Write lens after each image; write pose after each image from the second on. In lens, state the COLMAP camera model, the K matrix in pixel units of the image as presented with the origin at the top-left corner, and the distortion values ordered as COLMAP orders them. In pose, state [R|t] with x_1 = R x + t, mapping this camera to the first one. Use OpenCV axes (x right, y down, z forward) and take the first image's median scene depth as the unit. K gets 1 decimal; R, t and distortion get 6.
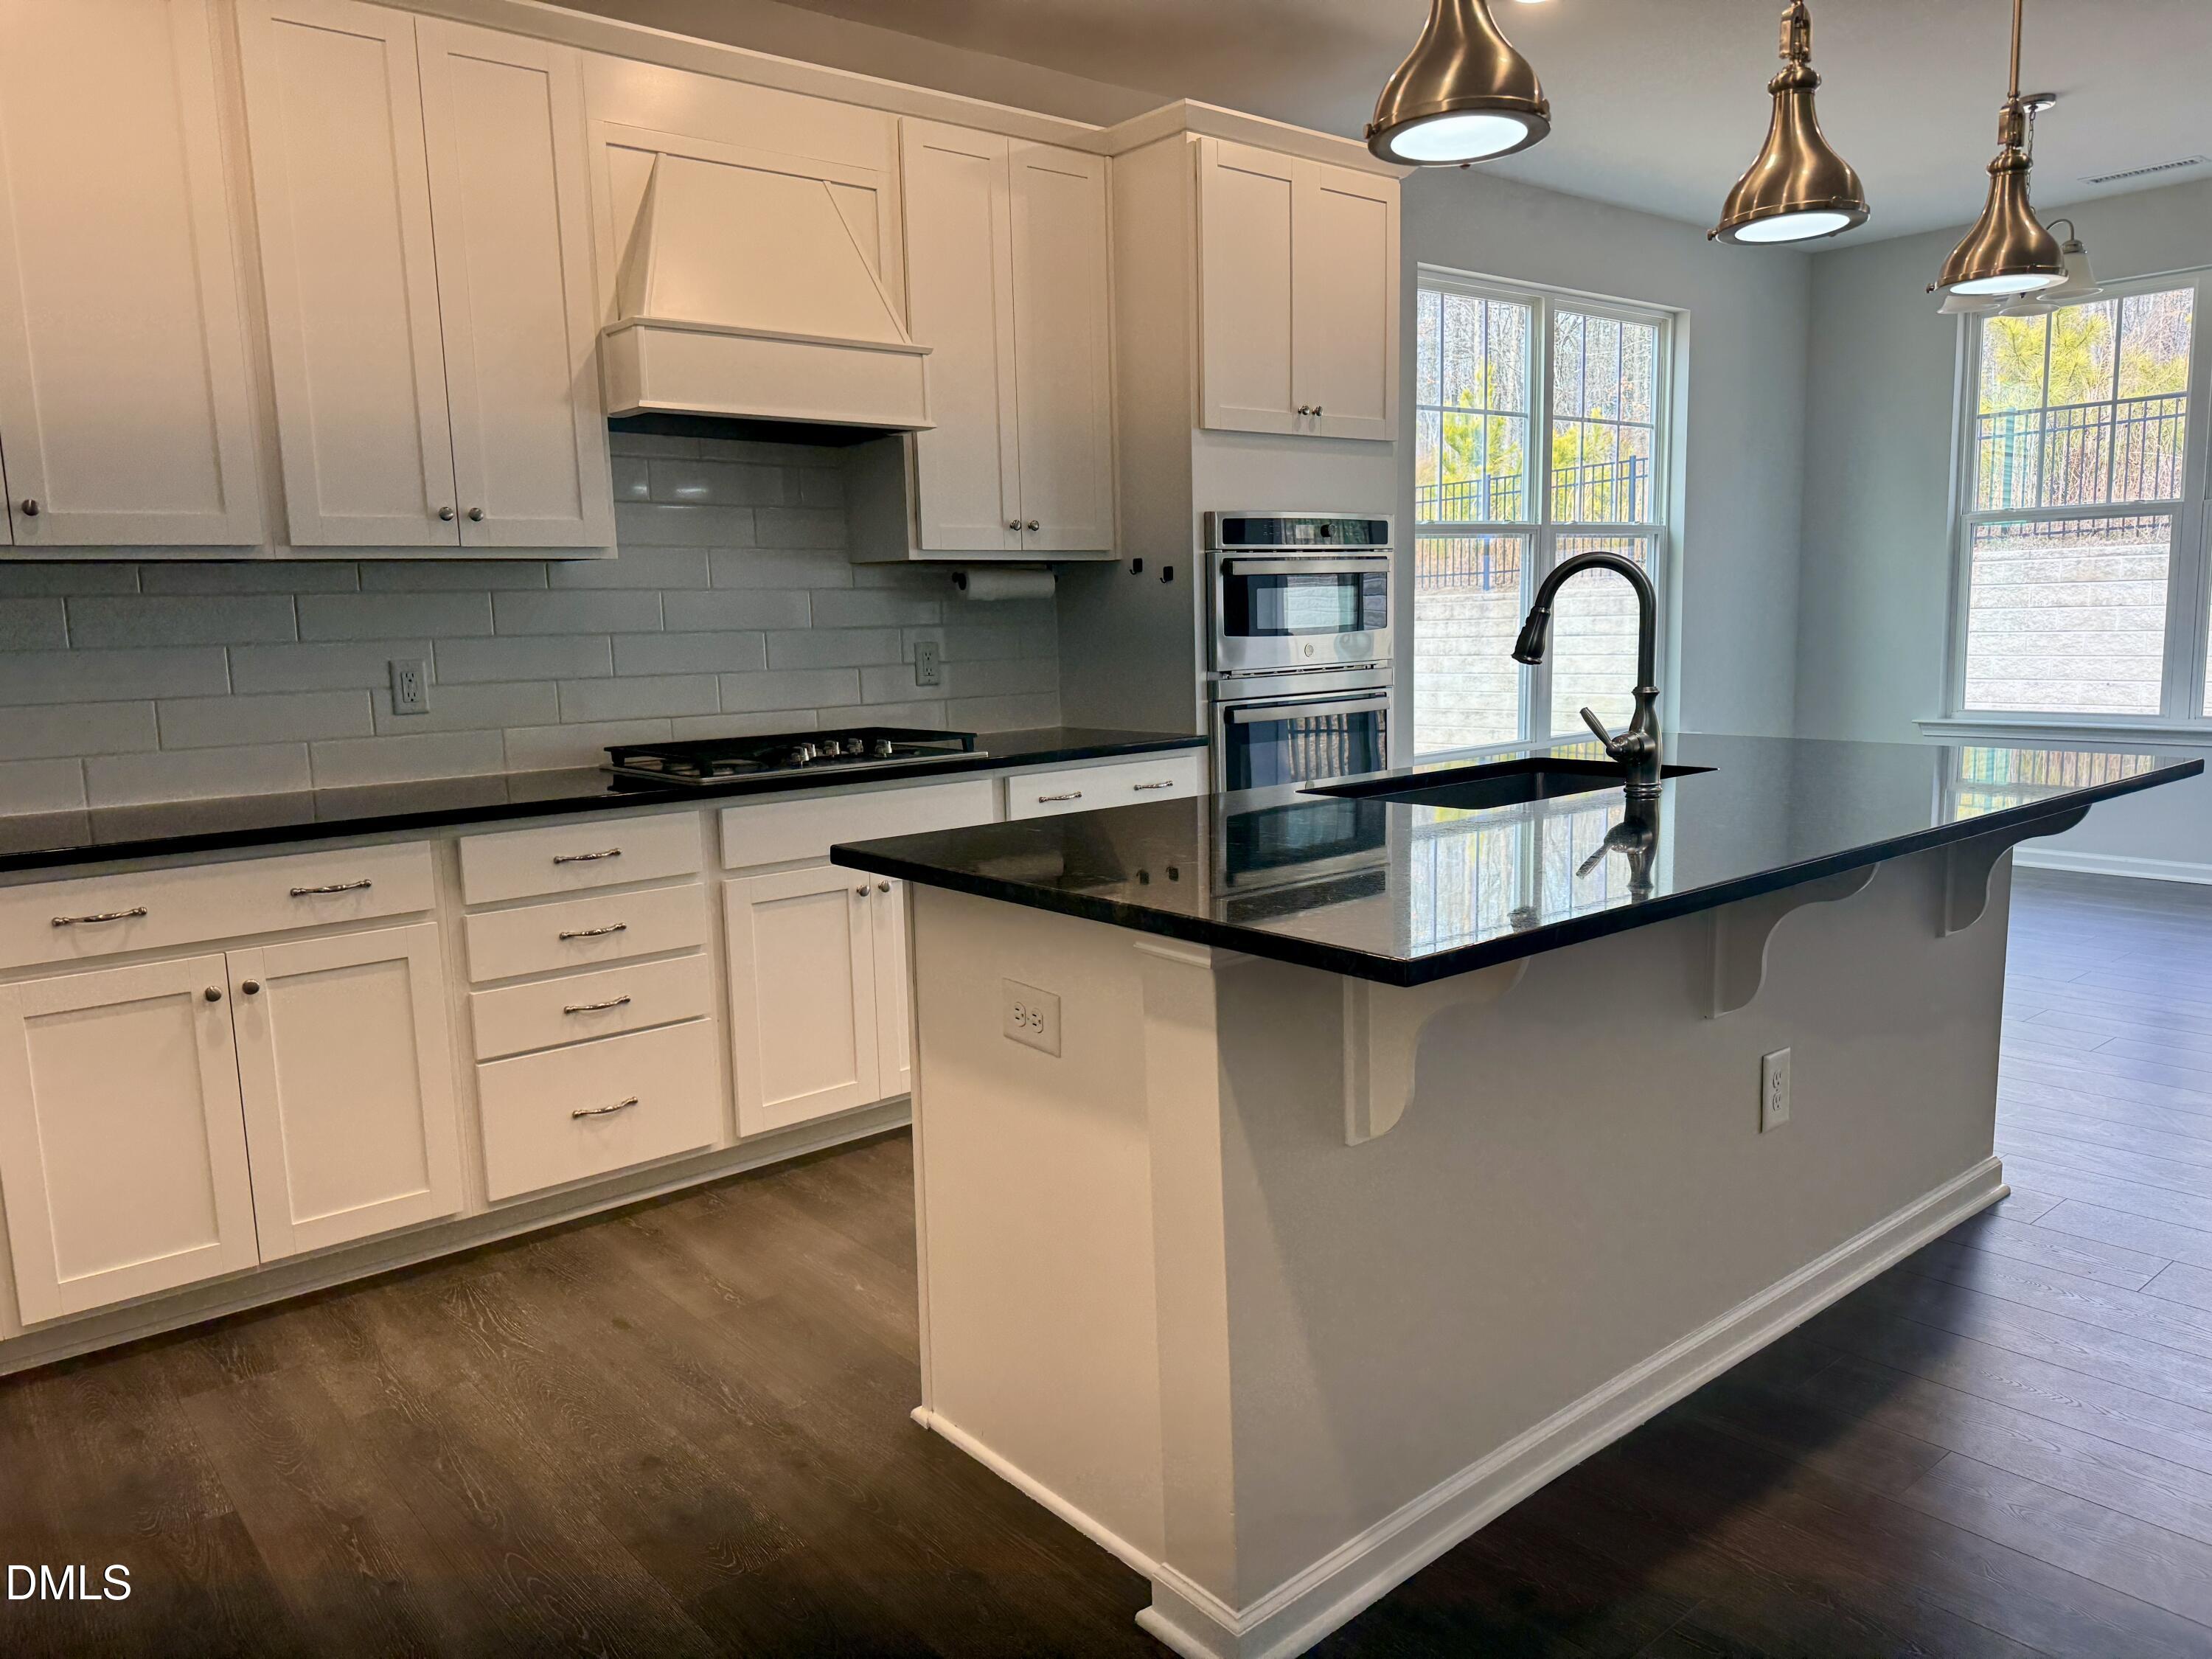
lens RADIAL K [[1550.4, 0, 1106.0], [0, 1550.4, 829.5], [0, 0, 1]] dist [0.166415, -0.265668]
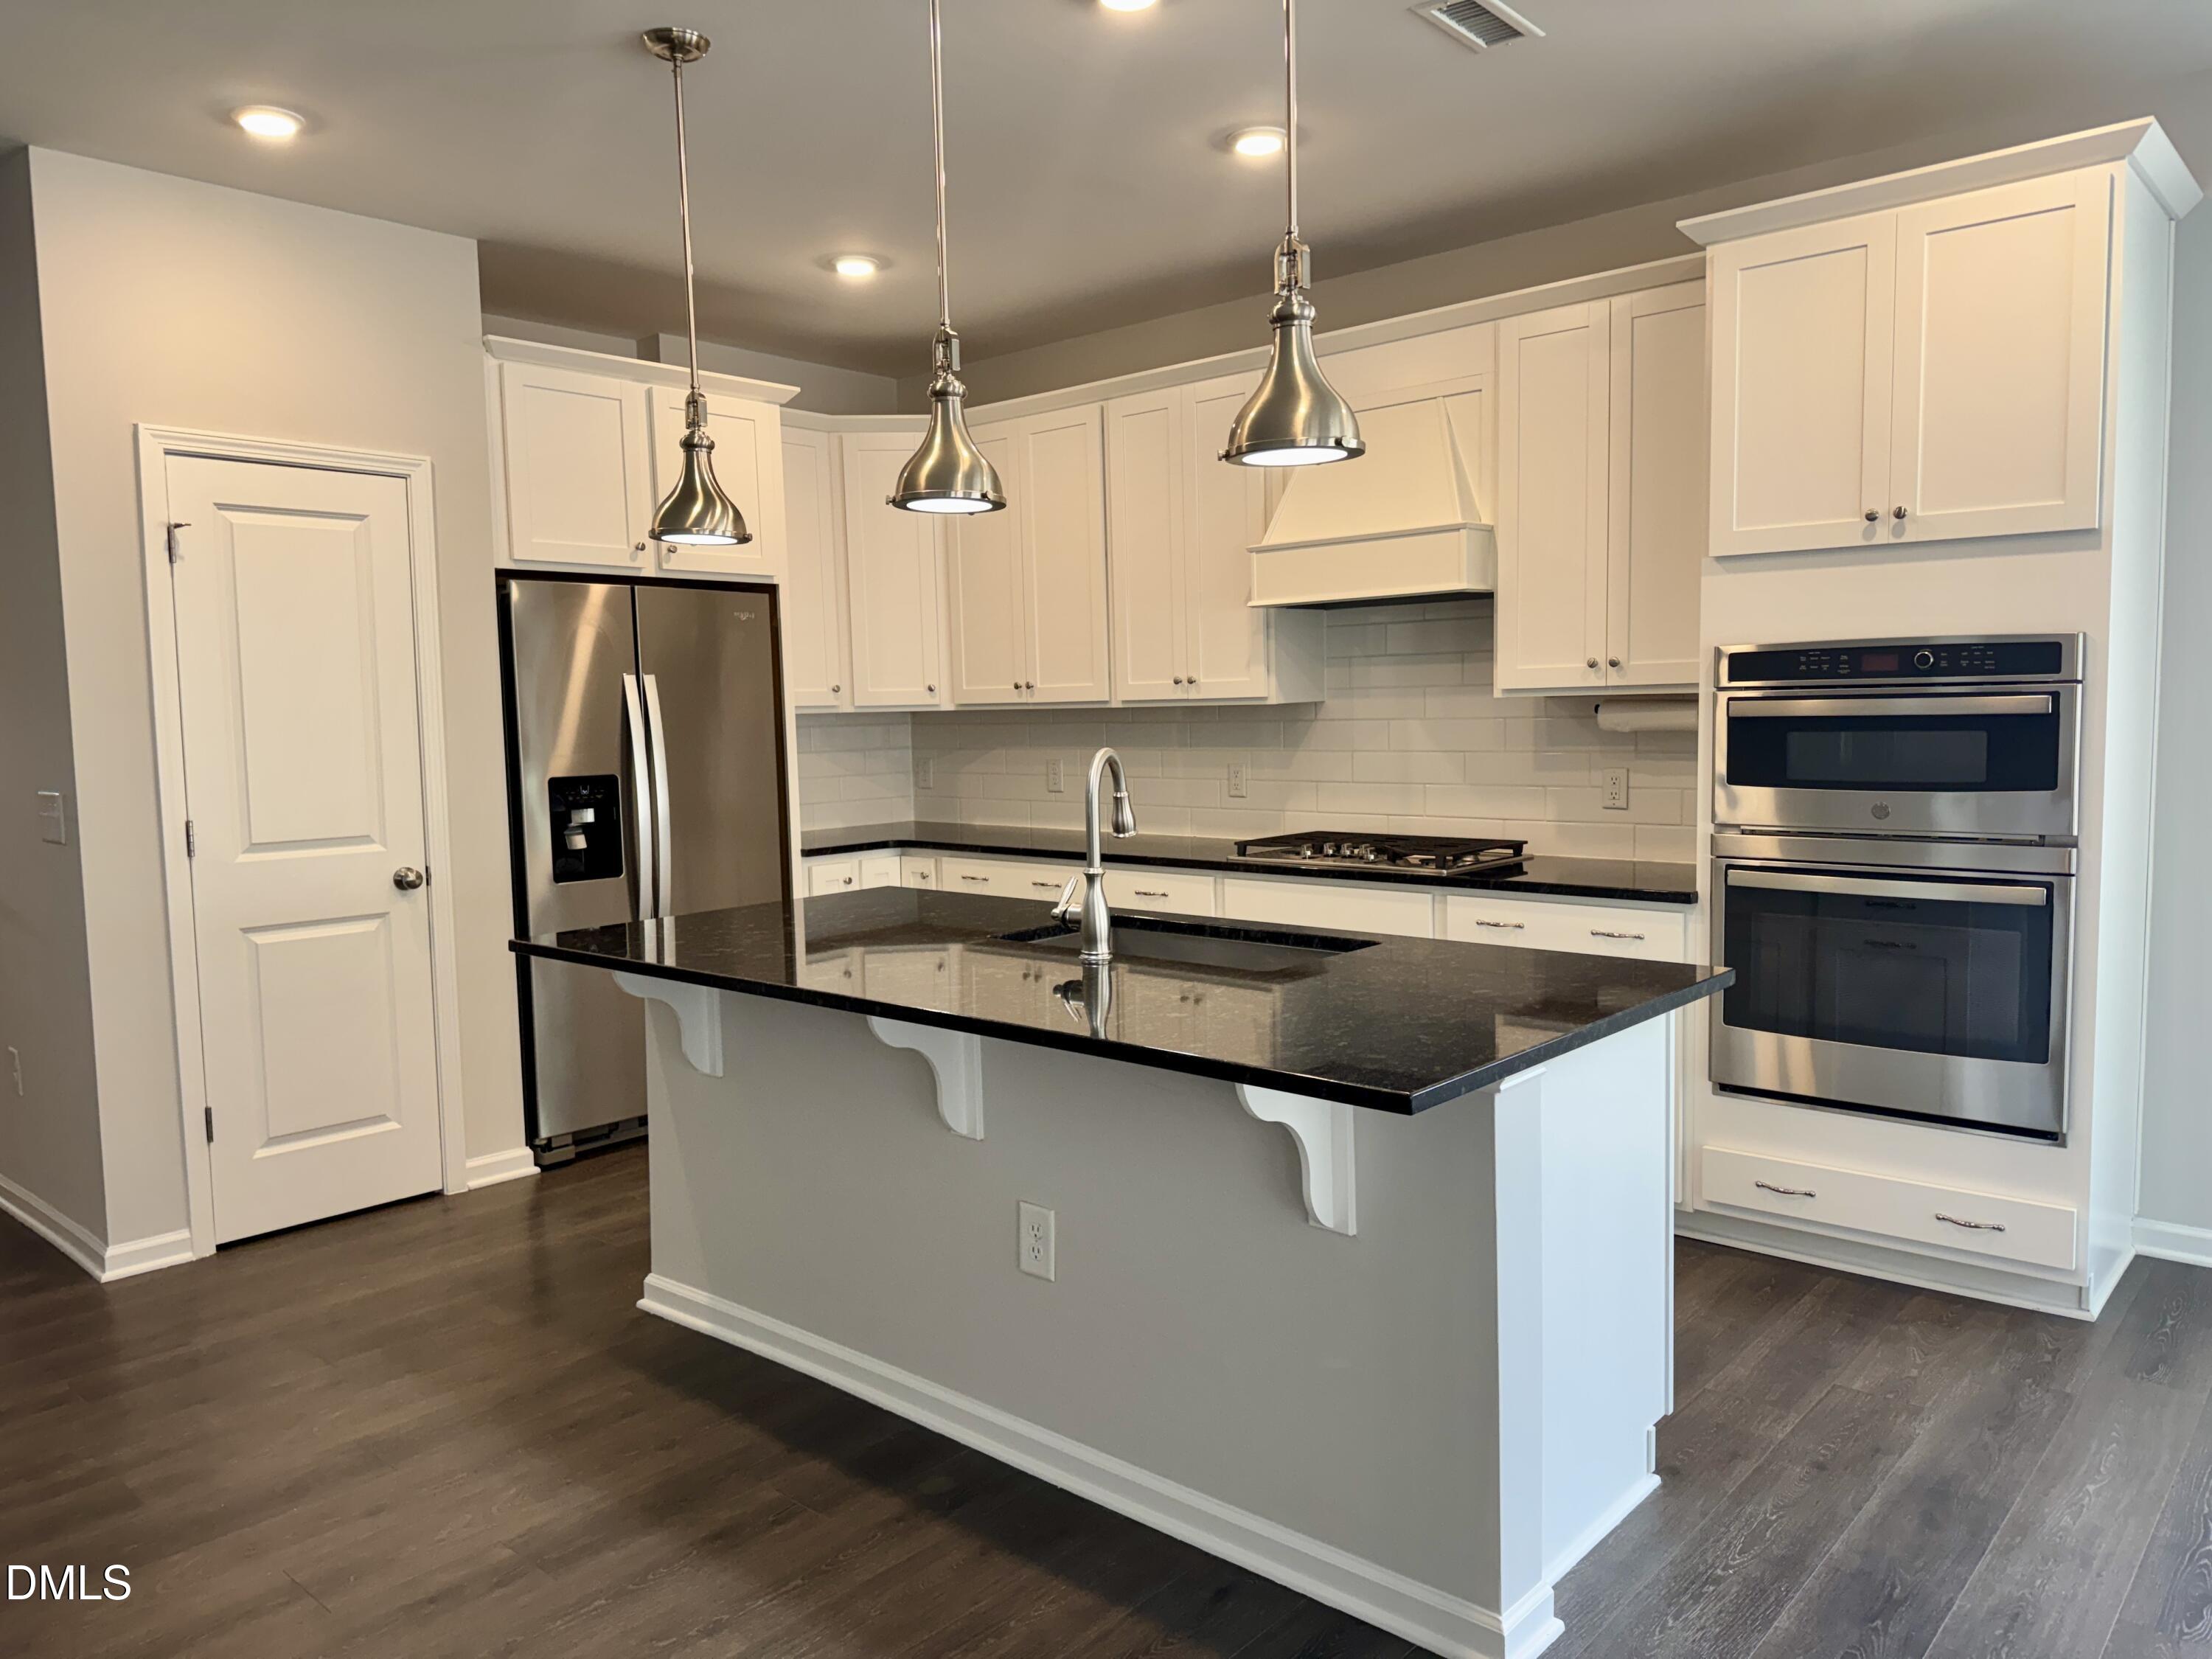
lens RADIAL K [[1550.4, 0, 1106.0], [0, 1550.4, 829.5], [0, 0, 1]] dist [0.166415, -0.265668]
pose [[0.149923, 0.106093, -0.982989, 0.952191], [-0.122349, 0.988575, 0.088035, -0.141652], [0.981098, 0.107069, 0.161190, 0.539467]]
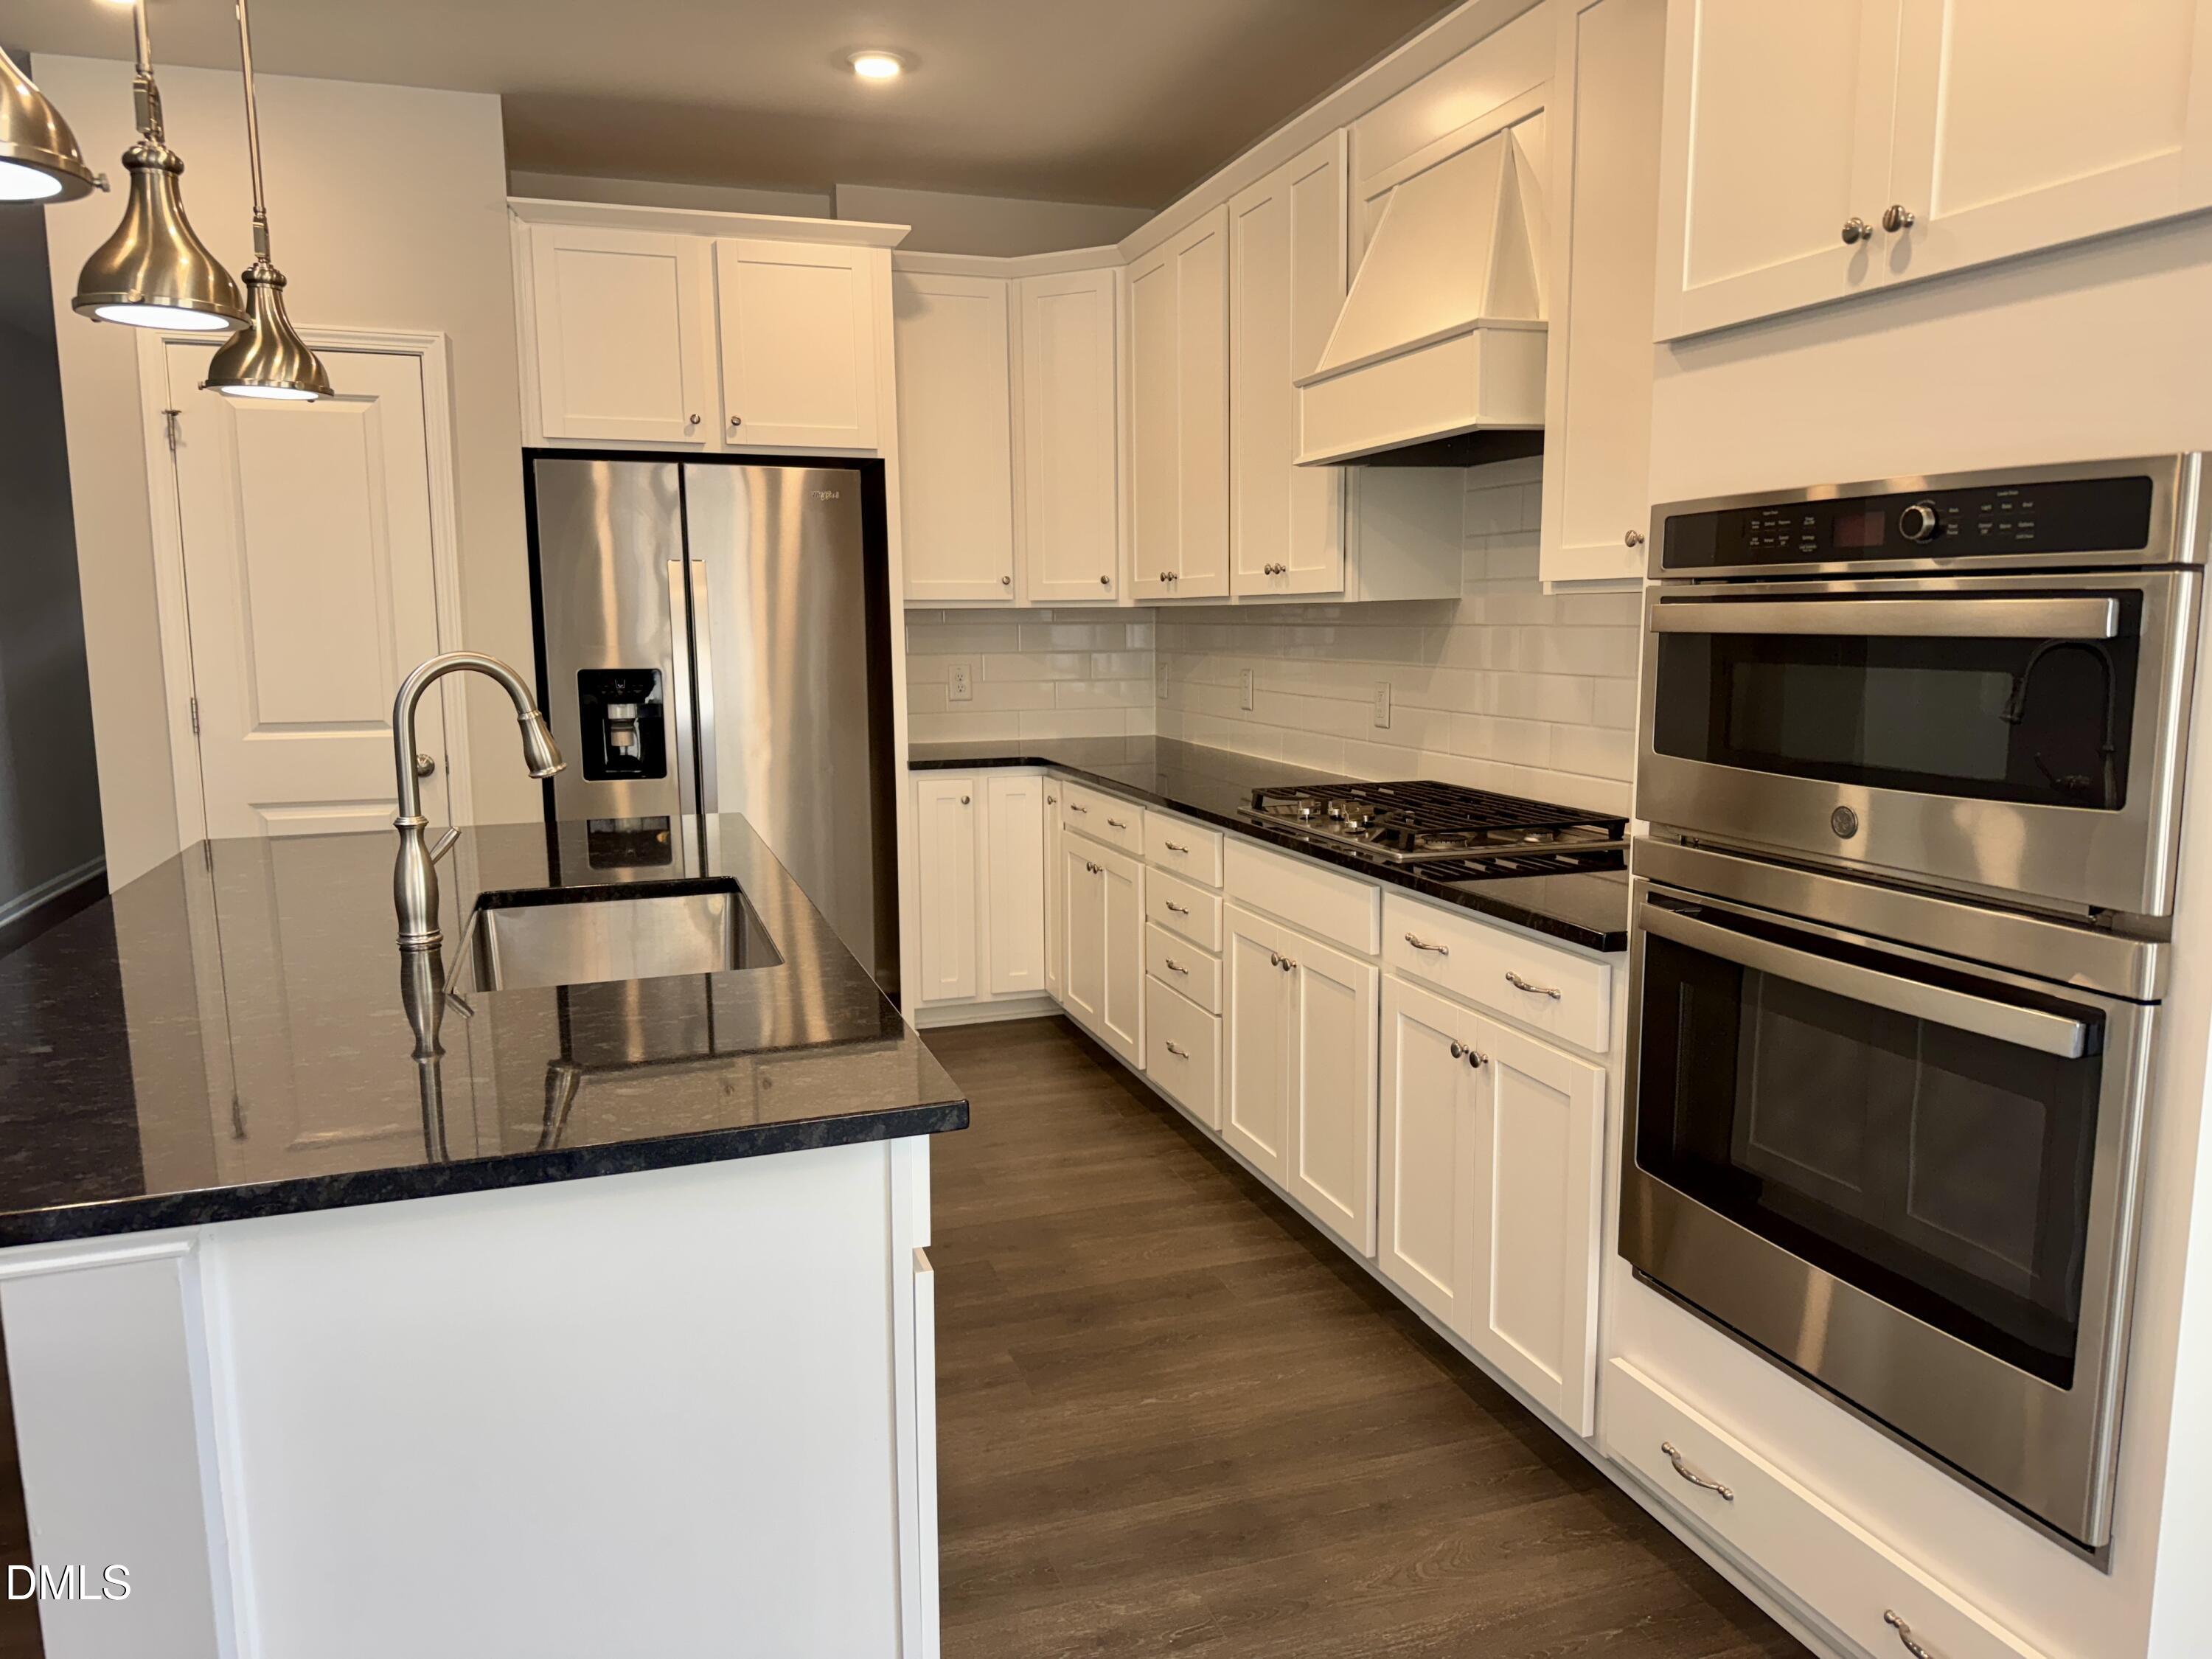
lens RADIAL K [[1550.4, 0, 1106.0], [0, 1550.4, 829.5], [0, 0, 1]] dist [0.166415, -0.265668]
pose [[-0.366944, 0.159740, -0.916425, 0.638144], [-0.113040, 0.970189, 0.214374, -0.198170], [0.923349, 0.182256, -0.337948, 1.063886]]
